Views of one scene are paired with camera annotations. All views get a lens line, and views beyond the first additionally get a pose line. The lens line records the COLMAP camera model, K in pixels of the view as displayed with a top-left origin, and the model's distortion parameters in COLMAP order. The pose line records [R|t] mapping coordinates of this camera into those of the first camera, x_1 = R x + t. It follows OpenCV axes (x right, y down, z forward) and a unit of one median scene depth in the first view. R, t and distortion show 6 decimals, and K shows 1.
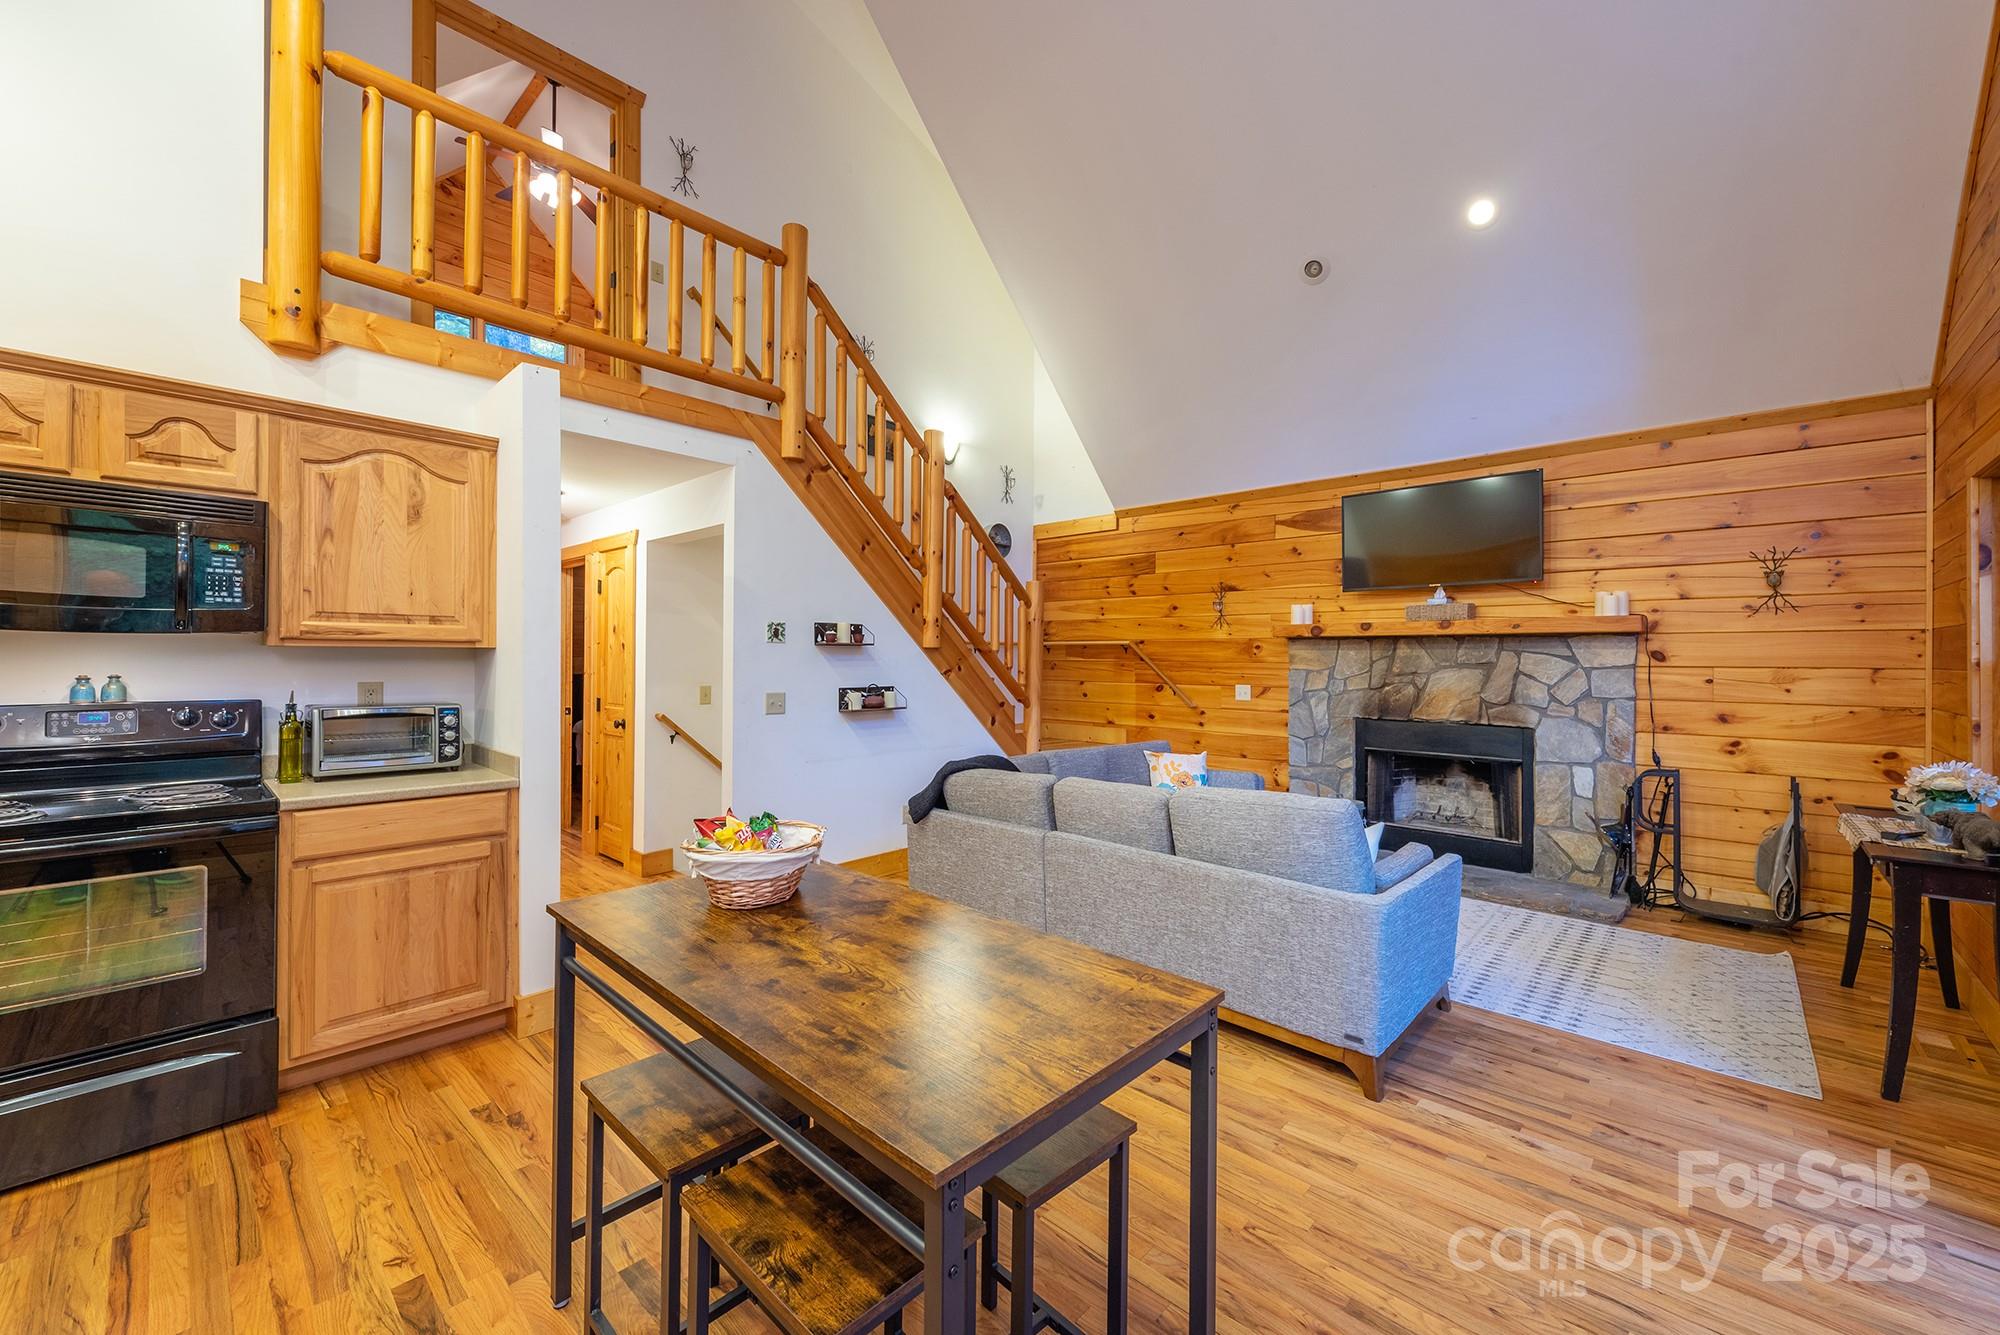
lens RADIAL K [[774.7, 0, 997.5], [0, 774.7, 657.9], [0, 0, 1]] dist [0.014218, -0.005064]
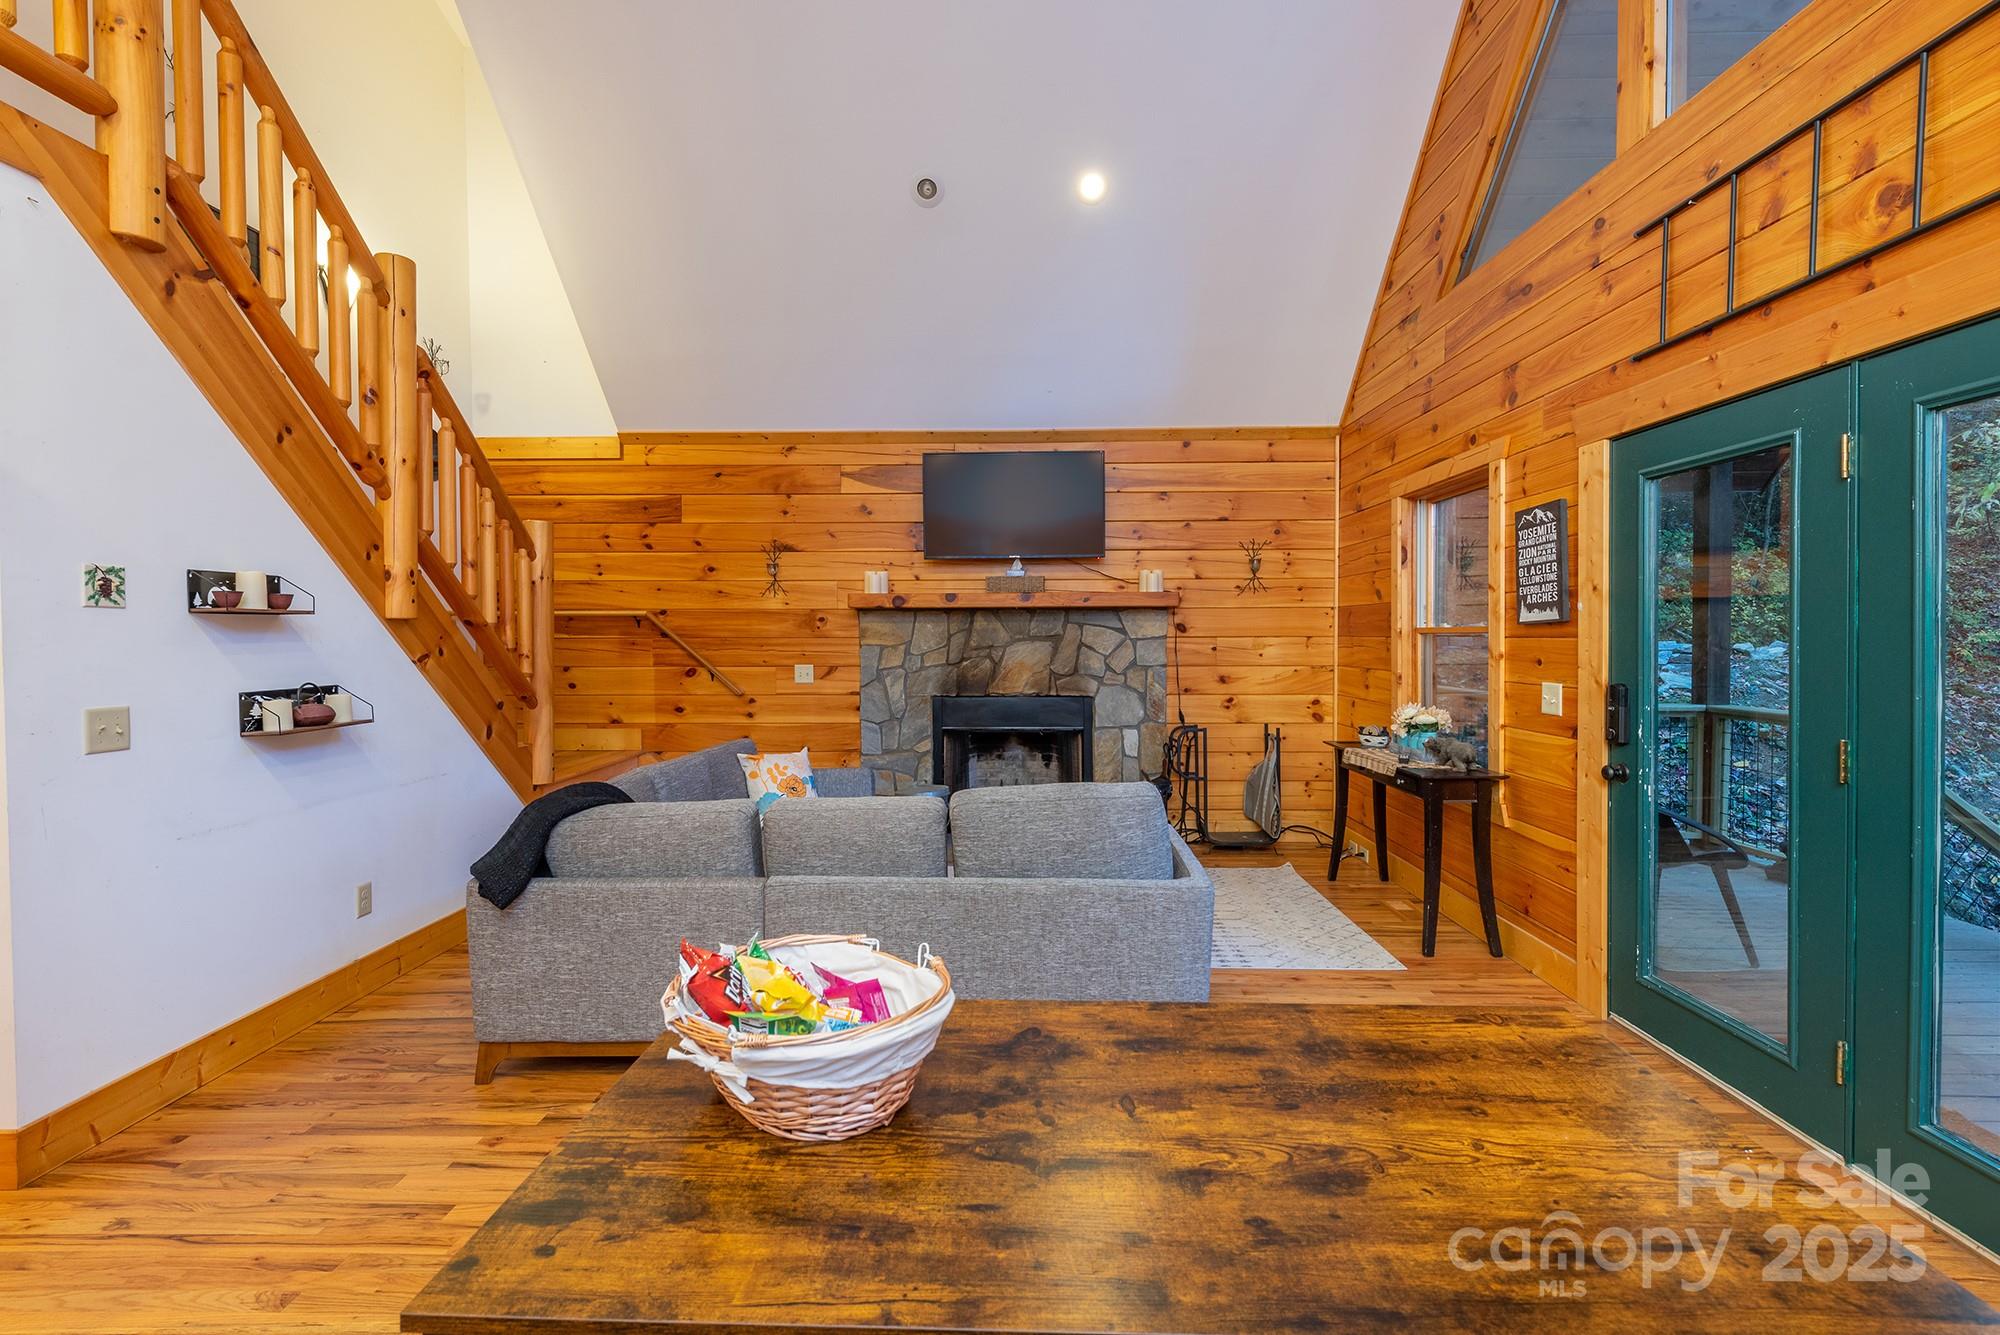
lens RADIAL K [[902.8, 0, 998.6], [0, 902.8, 653.0], [0, 0, 1]] dist [0.007872, -0.003164]
pose [[0.746902, -0.022423, 0.664556, -0.262637], [0.007586, 0.999654, 0.025203, -0.000854], [-0.664891, -0.013783, 0.746813, 0.203574]]
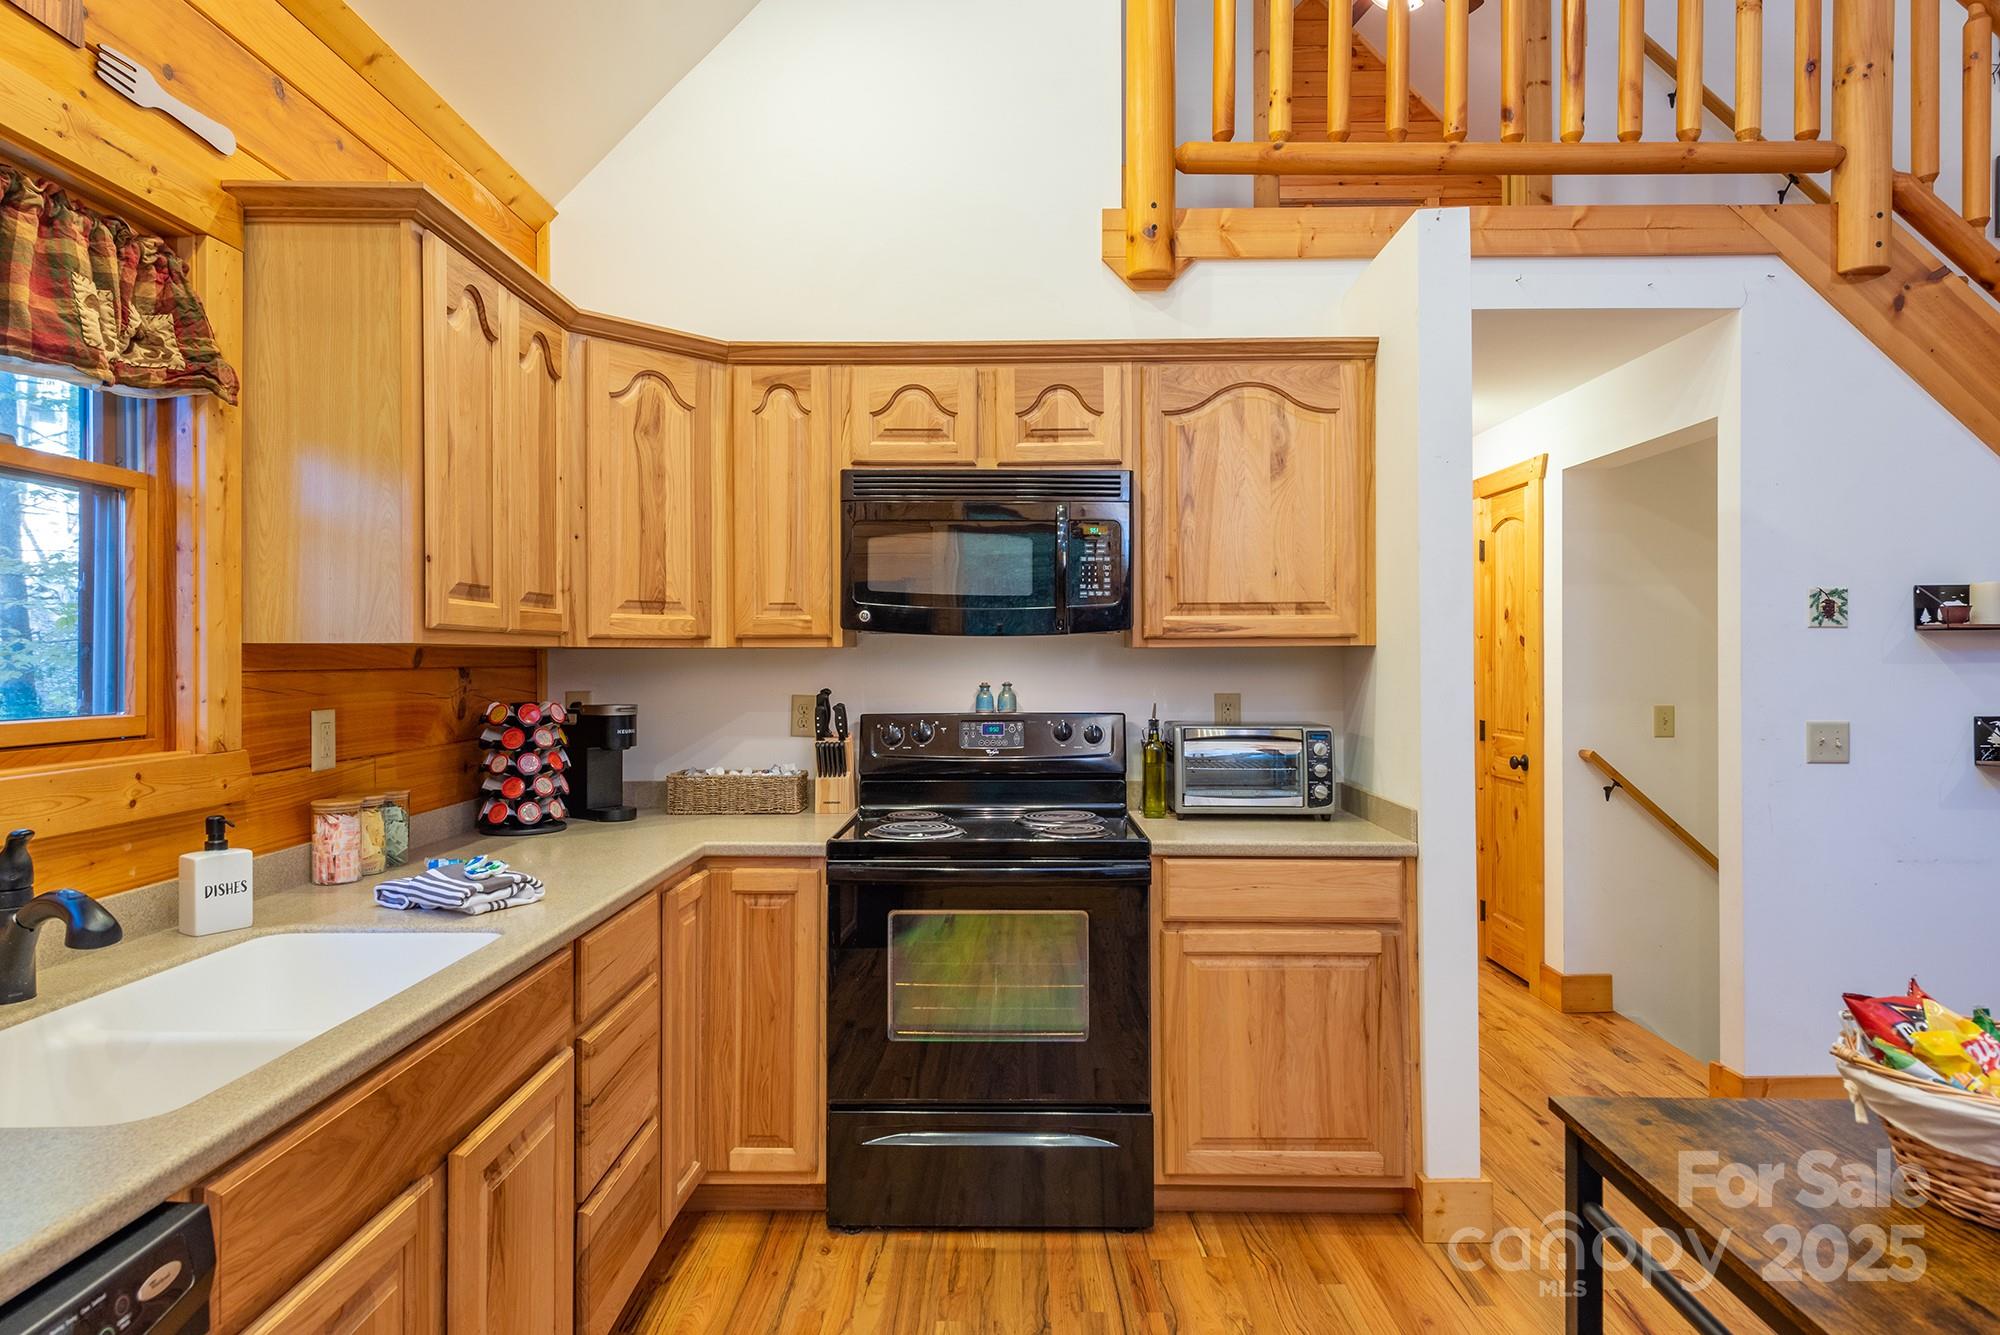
lens RADIAL K [[1154.0, 0, 1005.3], [0, 1154.0, 656.5], [0, 0, 1]] dist [0.015497, -0.006534]
pose [[0.678144, -0.010148, -0.734859, -0.091316], [0.009377, 0.999943, -0.005156, -0.001024], [0.734869, -0.003394, 0.678201, 0.056665]]
